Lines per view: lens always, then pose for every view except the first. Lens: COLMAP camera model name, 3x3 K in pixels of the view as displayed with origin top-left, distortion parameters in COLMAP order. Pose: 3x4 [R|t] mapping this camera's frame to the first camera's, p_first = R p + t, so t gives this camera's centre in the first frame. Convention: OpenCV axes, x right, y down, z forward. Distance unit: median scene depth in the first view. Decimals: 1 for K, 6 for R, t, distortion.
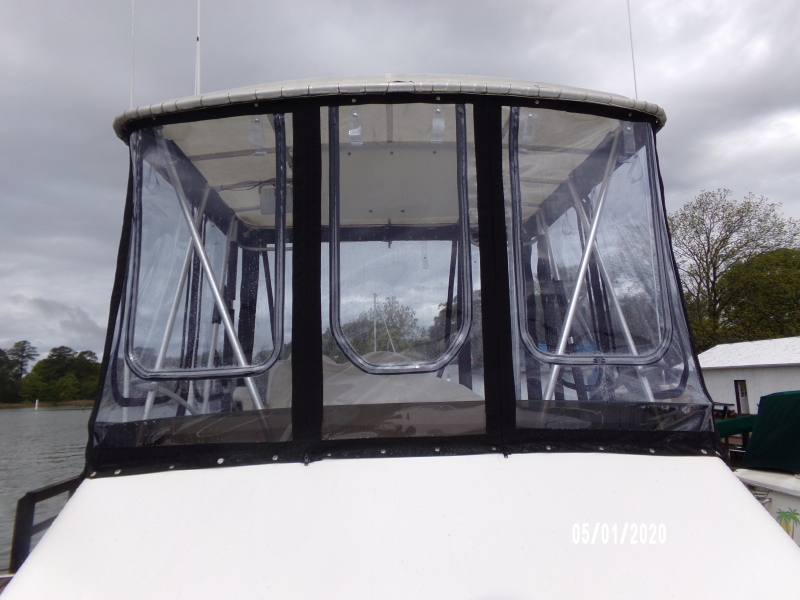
lens RADIAL K [[553.9, 0, 405.1], [0, 553.9, 299.2], [0, 0, 1]] dist [-0.038375, 0.066589]
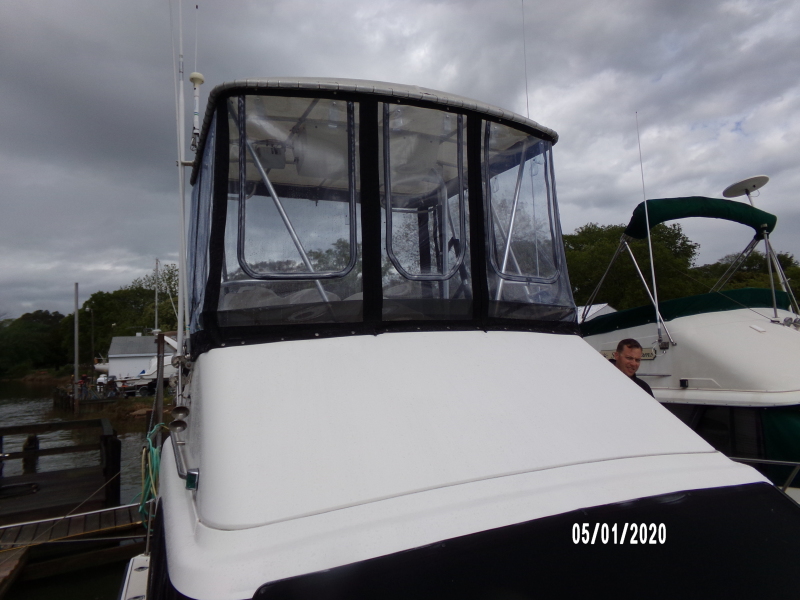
lens RADIAL K [[553.9, 0, 400.8], [0, 553.9, 295.6], [0, 0, 1]] dist [-0.038375, 0.066589]
pose [[0.926174, 0.030141, 0.375889, -0.342139], [-0.045631, 0.998434, 0.032372, 0.064948], [-0.374324, -0.047134, 0.926099, -0.225949]]
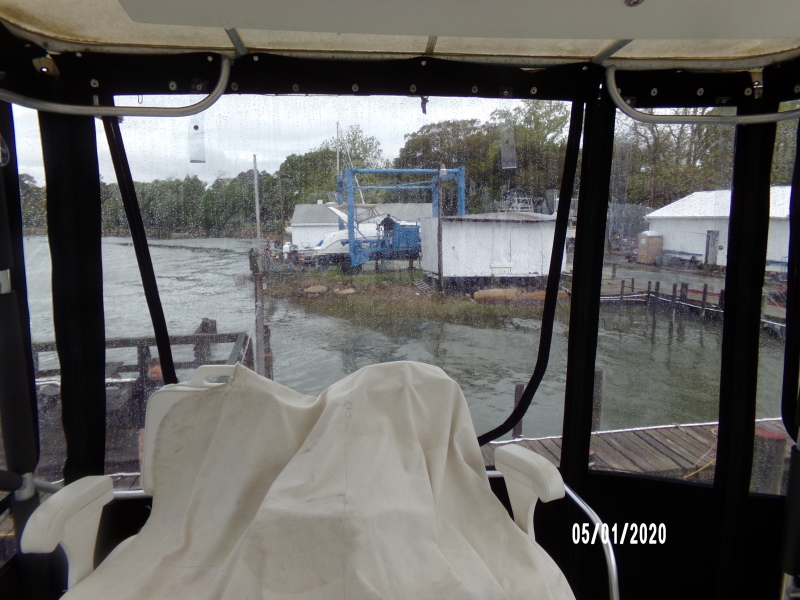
lens RADIAL K [[553.9, 0, 394.6], [0, 553.9, 300.7], [0, 0, 1]] dist [-0.038375, 0.066589]
pose [[0.998346, 0.019548, 0.054059, -0.077001], [-0.034945, 0.953069, 0.300729, -0.090244], [-0.045644, -0.302121, 0.952176, 0.612290]]
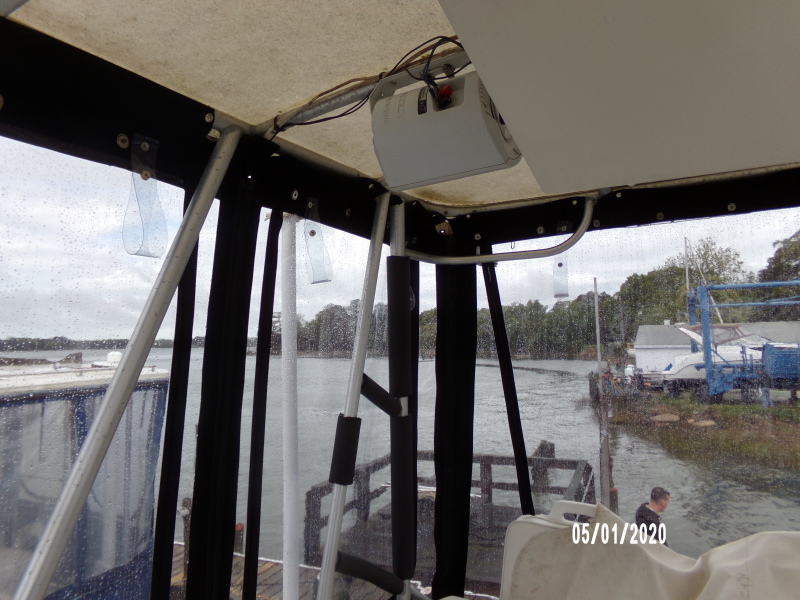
lens RADIAL K [[553.9, 0, 402.0], [0, 553.9, 298.2], [0, 0, 1]] dist [-0.038375, 0.066589]
pose [[0.863347, -0.022074, -0.504128, -0.095007], [0.067216, 0.995171, 0.071535, -0.098564], [0.500114, -0.095645, 0.860661, 0.608810]]
